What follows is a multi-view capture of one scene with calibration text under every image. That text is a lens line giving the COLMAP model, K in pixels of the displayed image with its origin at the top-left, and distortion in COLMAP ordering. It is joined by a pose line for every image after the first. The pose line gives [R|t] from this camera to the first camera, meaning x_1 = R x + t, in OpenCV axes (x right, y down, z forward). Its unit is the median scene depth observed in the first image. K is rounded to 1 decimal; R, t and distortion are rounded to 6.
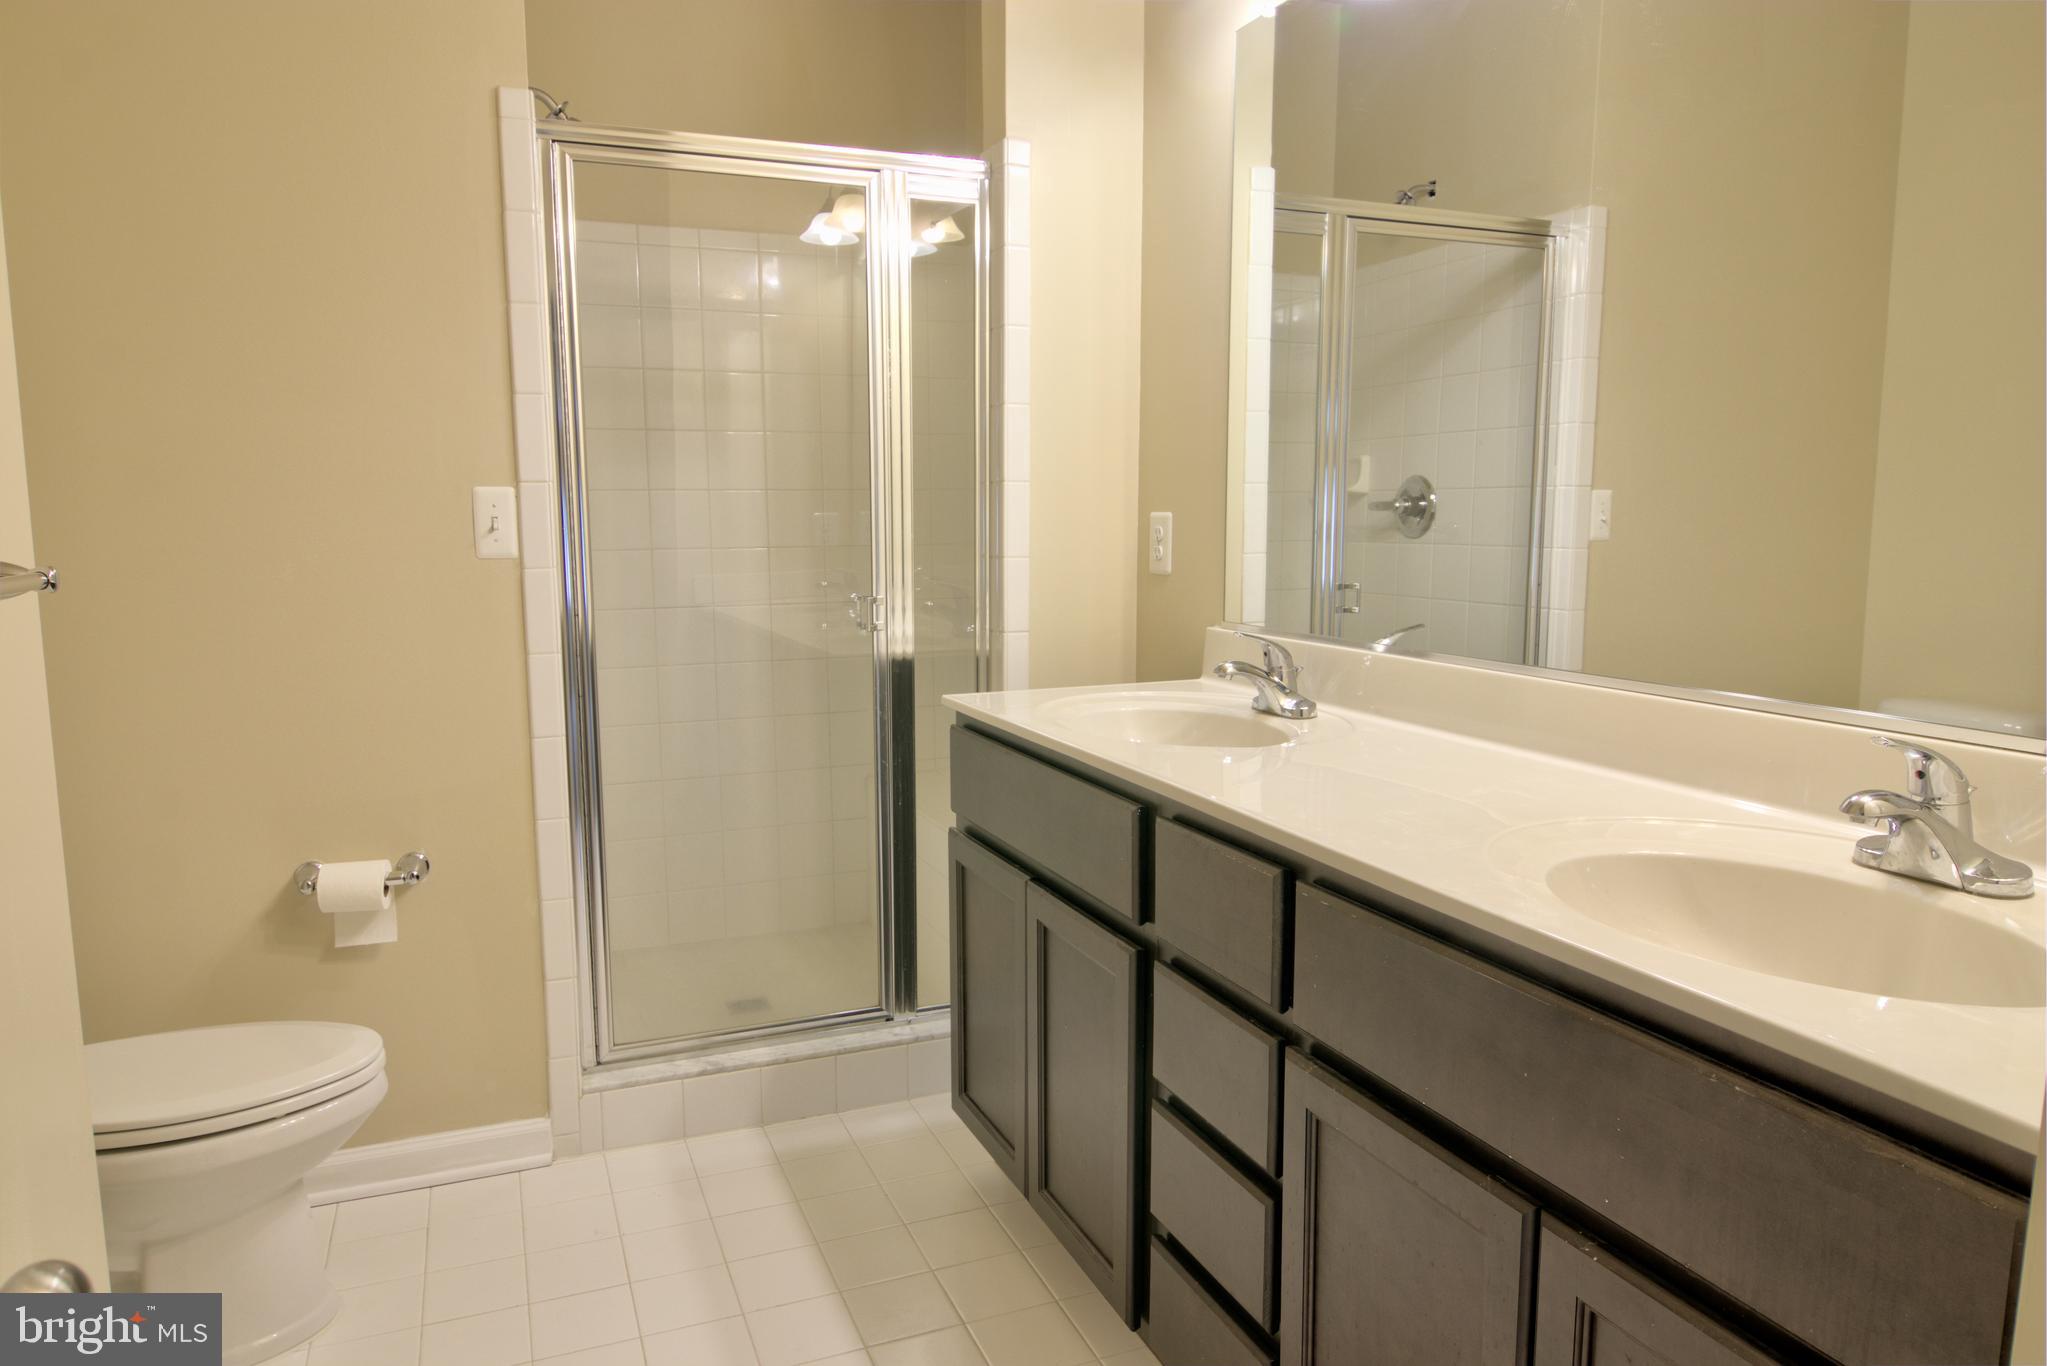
lens RADIAL K [[1360.4, 0, 1024.5], [0, 1360.4, 684.9], [0, 0, 1]] dist [-0.007036, -0.013115]
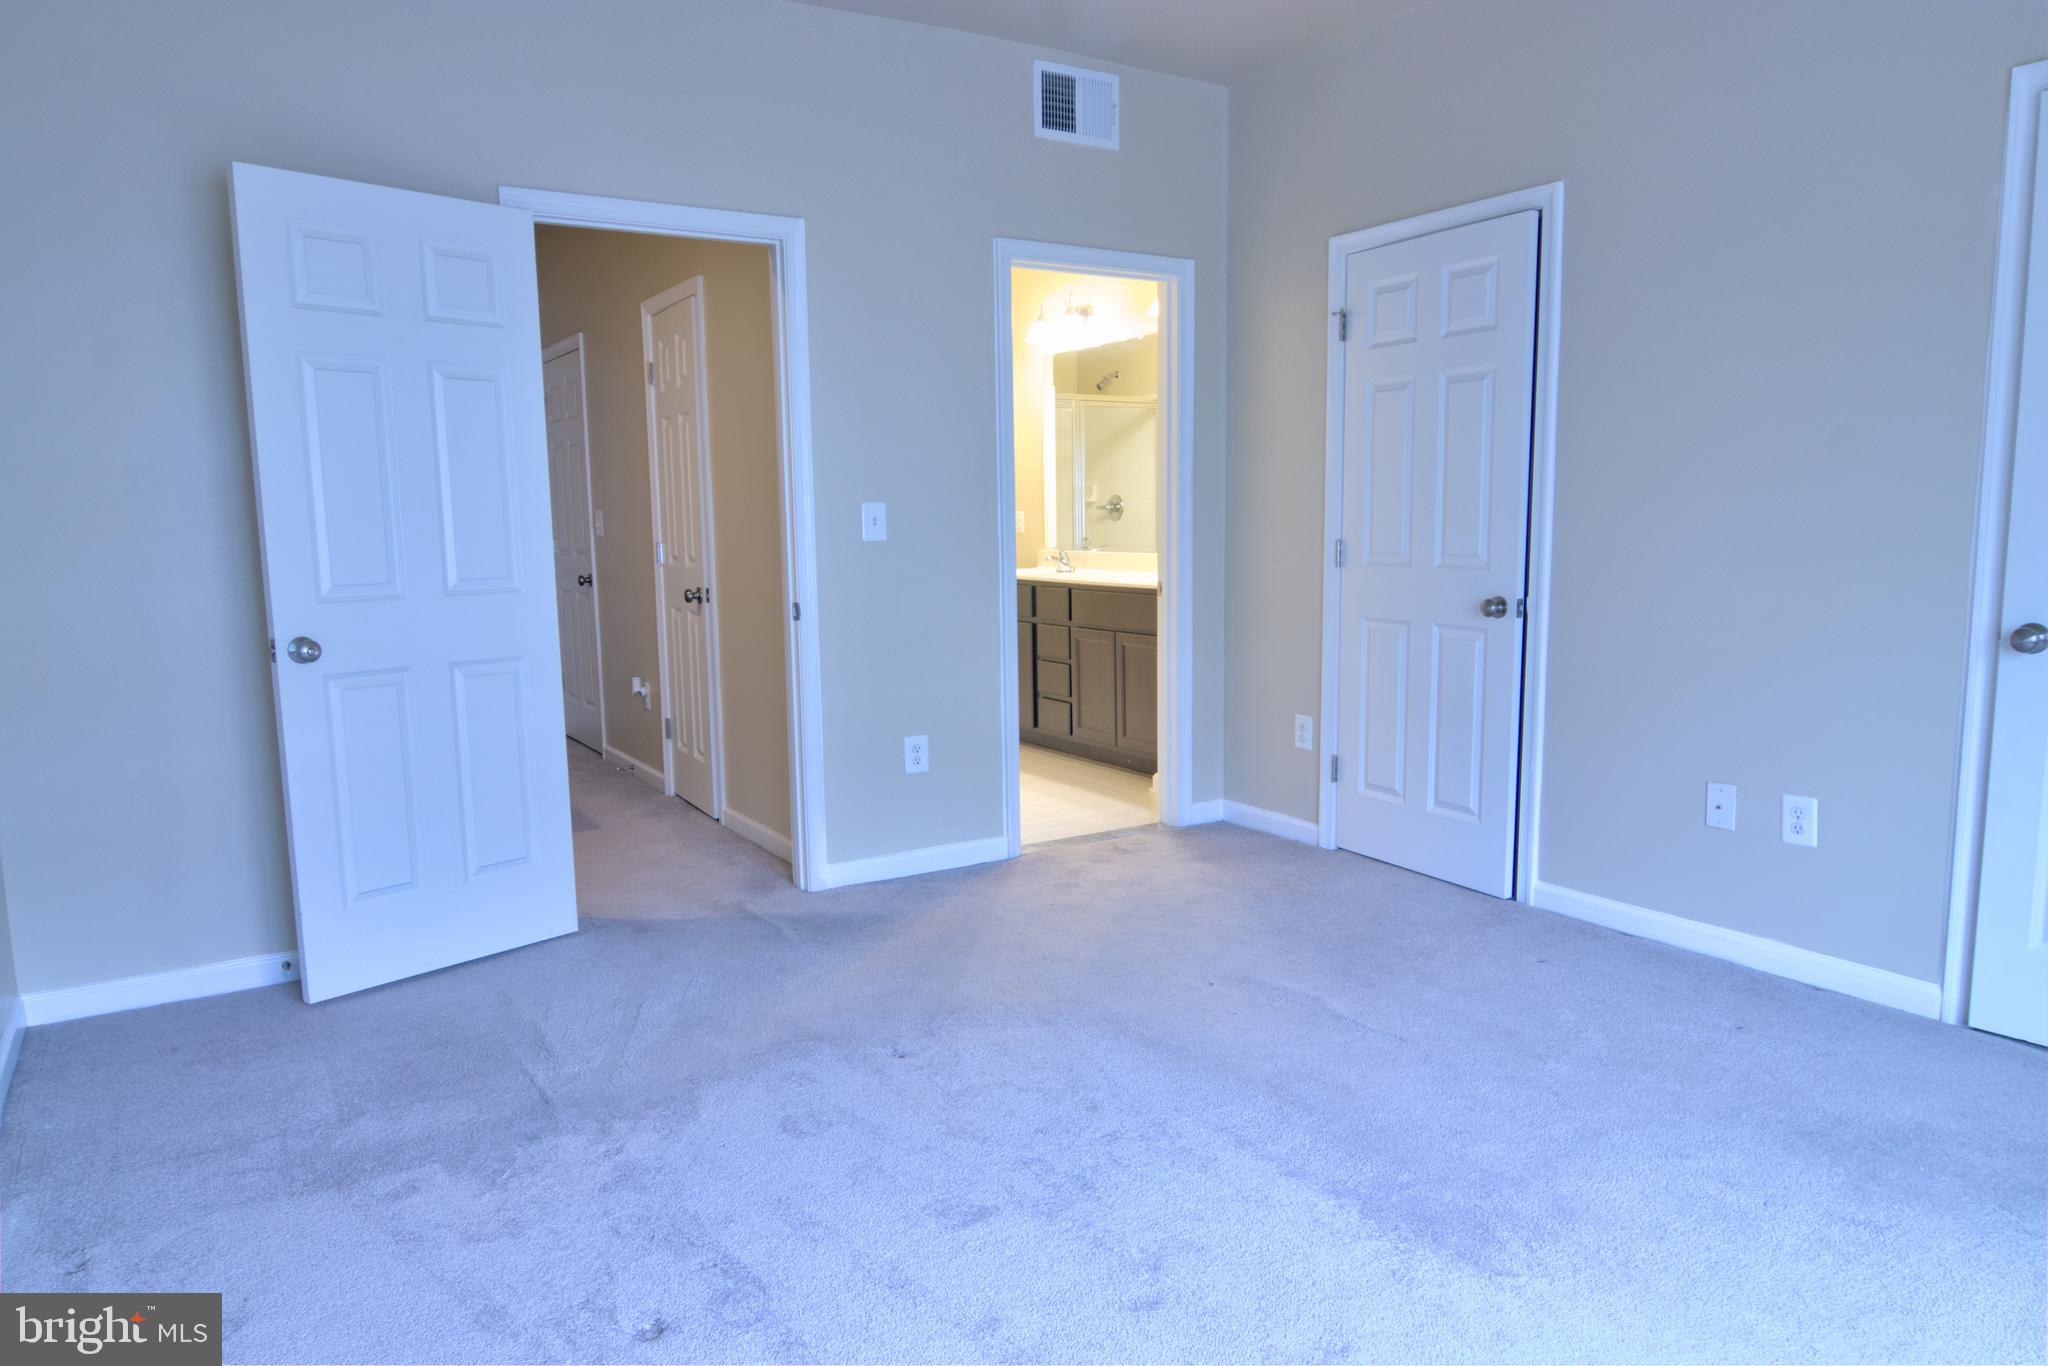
lens RADIAL K [[1361.0, 0, 1019.1], [0, 1361.0, 683.6], [0, 0, 1]] dist [-0.007036, -0.013115]
pose [[0.985831, -0.031227, 0.164807, -0.267368], [0.031615, 0.999500, 0.000267, 0.163129], [-0.164733, 0.004947, 0.986326, -1.263461]]
